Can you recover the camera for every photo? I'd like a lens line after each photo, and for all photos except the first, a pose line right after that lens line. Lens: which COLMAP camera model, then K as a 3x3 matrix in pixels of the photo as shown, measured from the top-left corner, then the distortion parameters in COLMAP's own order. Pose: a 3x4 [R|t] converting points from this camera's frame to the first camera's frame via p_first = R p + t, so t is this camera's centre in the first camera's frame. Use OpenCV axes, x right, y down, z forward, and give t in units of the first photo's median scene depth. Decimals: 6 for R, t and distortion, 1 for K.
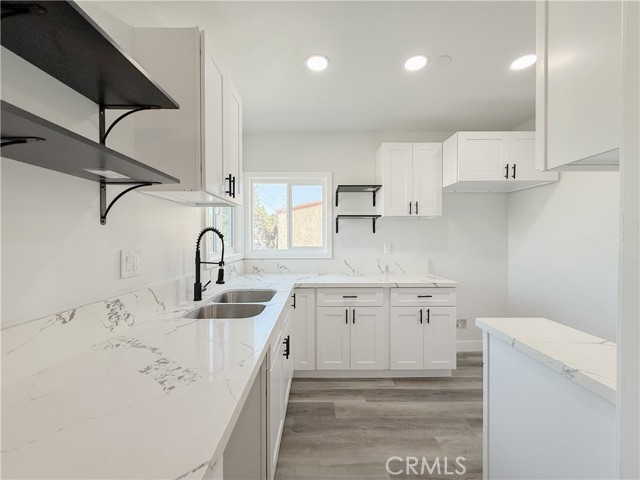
lens RADIAL K [[256.0, 0, 318.1], [0, 256.0, 242.1], [0, 0, 1]] dist [-0.001710, 0.000536]
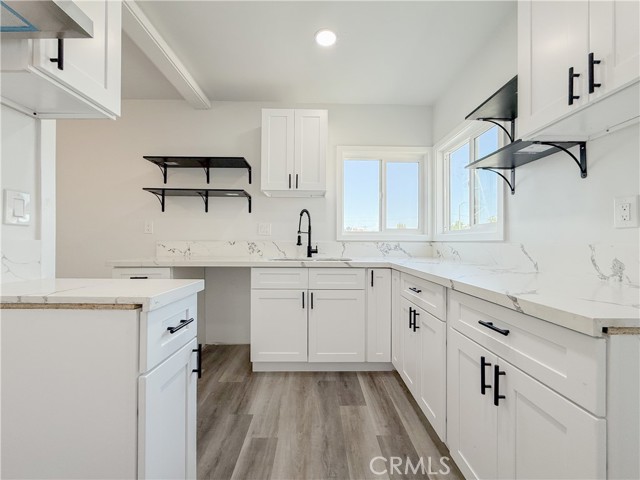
lens RADIAL K [[256.0, 0, 320.2], [0, 256.0, 242.2], [0, 0, 1]] dist [-0.001710, 0.000536]
pose [[0.013688, 0.003205, -0.999901, 0.916059], [-0.018857, 0.999818, 0.002947, 0.107255], [0.999728, 0.018815, 0.013746, 0.865812]]
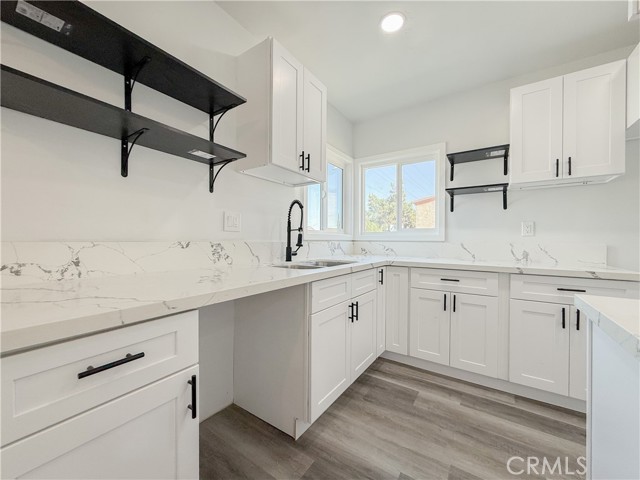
lens RADIAL K [[256.0, 0, 318.1], [0, 256.0, 241.6], [0, 0, 1]] dist [-0.001710, 0.000536]
pose [[0.825910, 0.012845, -0.563655, 0.280446], [-0.017332, 0.999846, -0.002612, 0.111032], [0.563535, 0.011927, 0.826006, 0.052626]]
